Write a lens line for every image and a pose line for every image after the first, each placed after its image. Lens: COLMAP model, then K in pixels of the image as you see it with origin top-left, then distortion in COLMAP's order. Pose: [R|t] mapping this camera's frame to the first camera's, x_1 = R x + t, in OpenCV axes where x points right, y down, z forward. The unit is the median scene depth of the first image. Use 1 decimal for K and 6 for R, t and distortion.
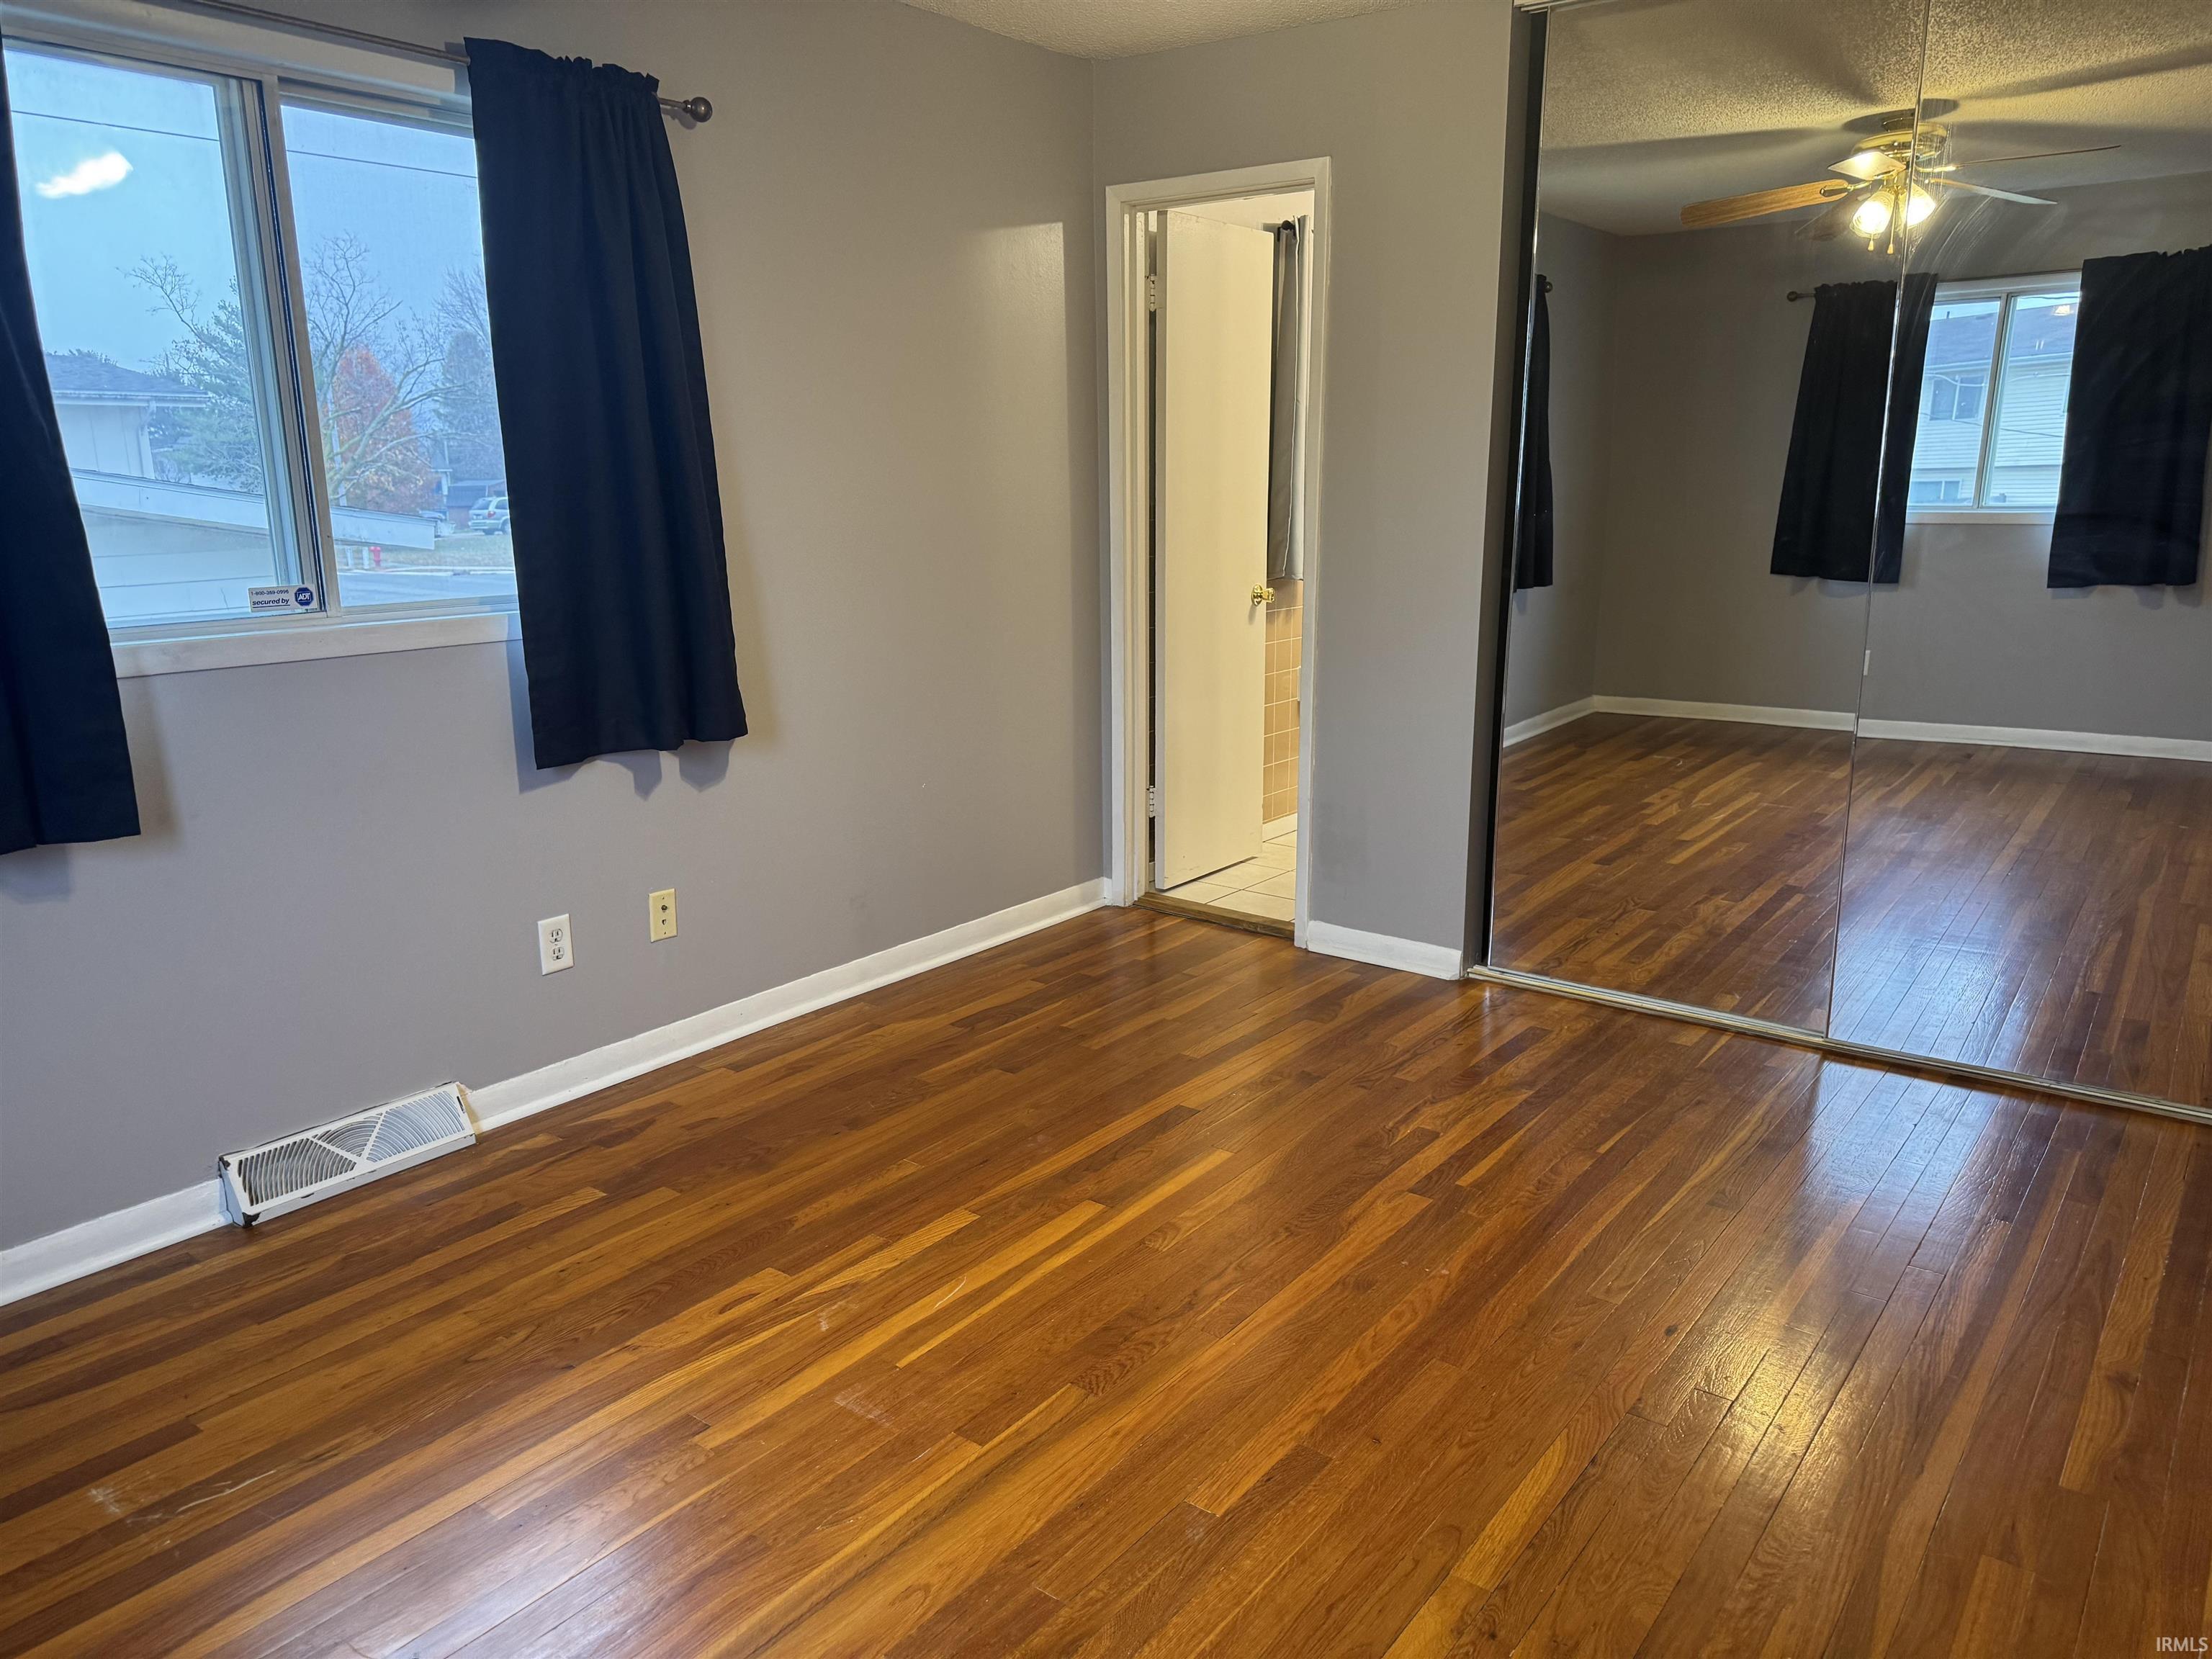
lens RADIAL K [[1570.7, 0, 1106.2], [0, 1570.7, 837.5], [0, 0, 1]] dist [0.042419, -0.000804]
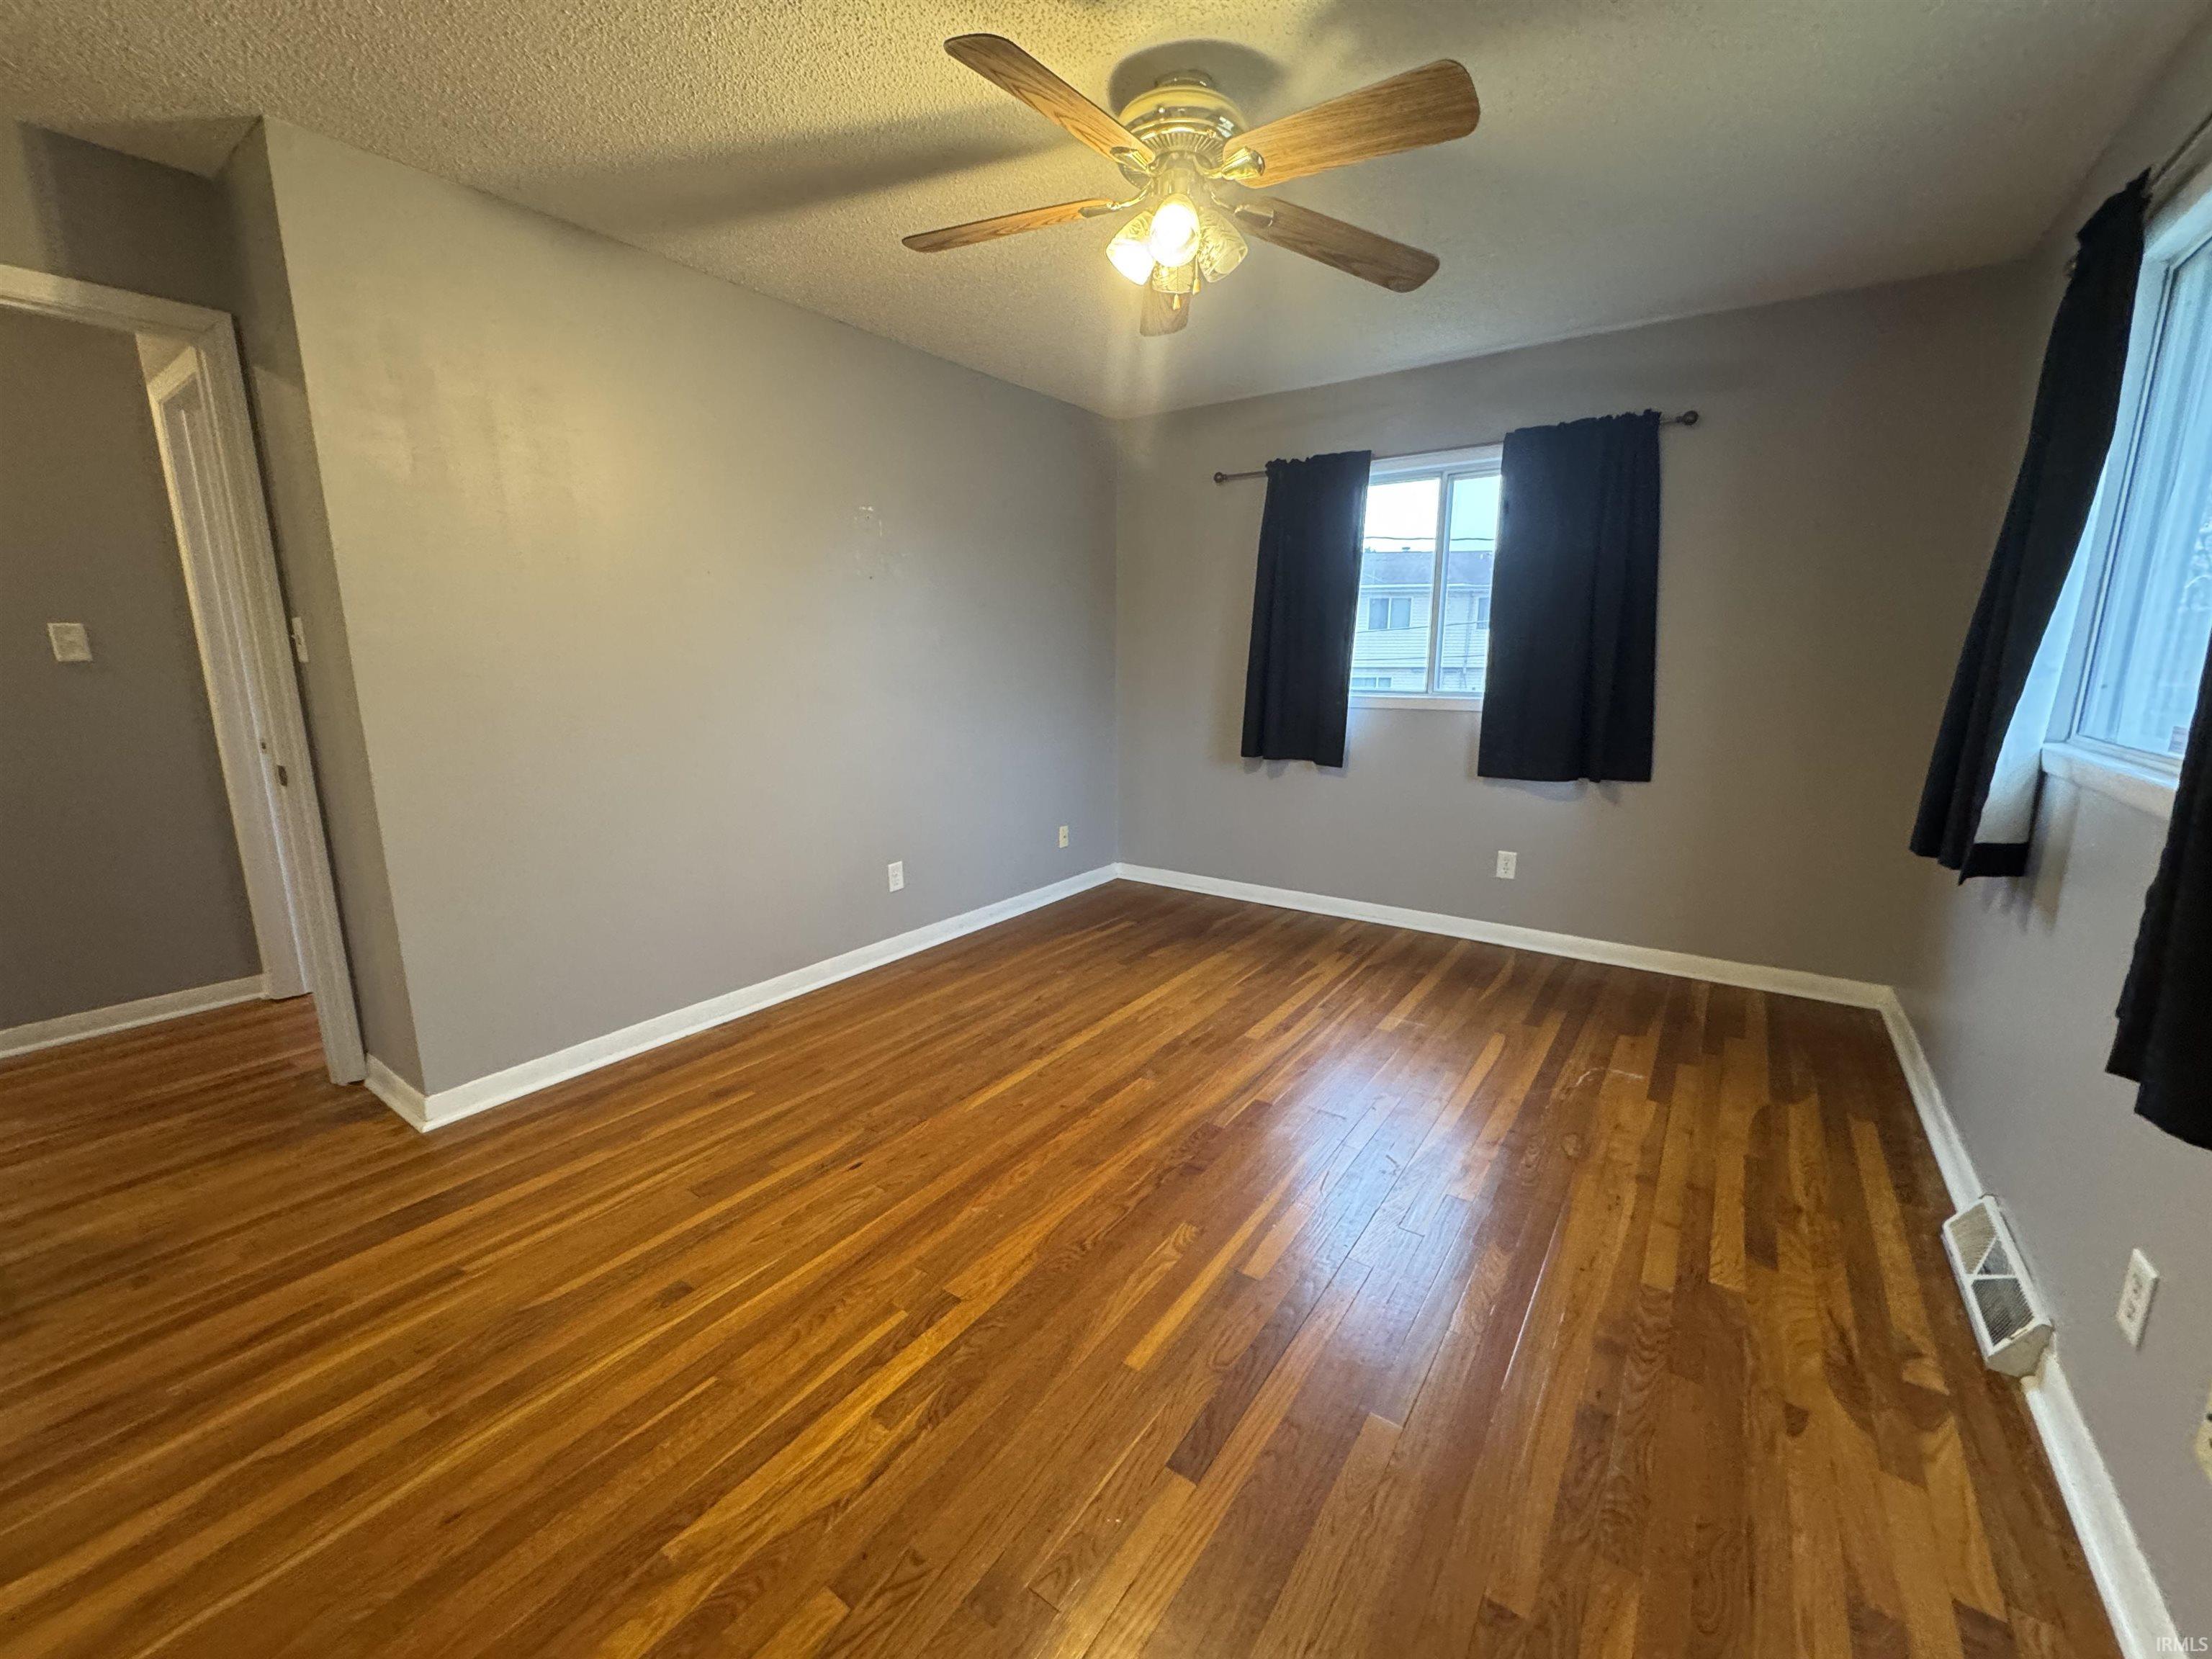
lens RADIAL K [[886.0, 0, 1104.3], [0, 886.0, 828.0], [0, 0, 1]] dist [0.001601, 0.000462]
pose [[-0.999441, 0.012692, -0.030937, 0.109291], [-0.001328, 0.909368, 0.415990, -0.300505], [0.033413, 0.415799, -0.908843, 1.388034]]
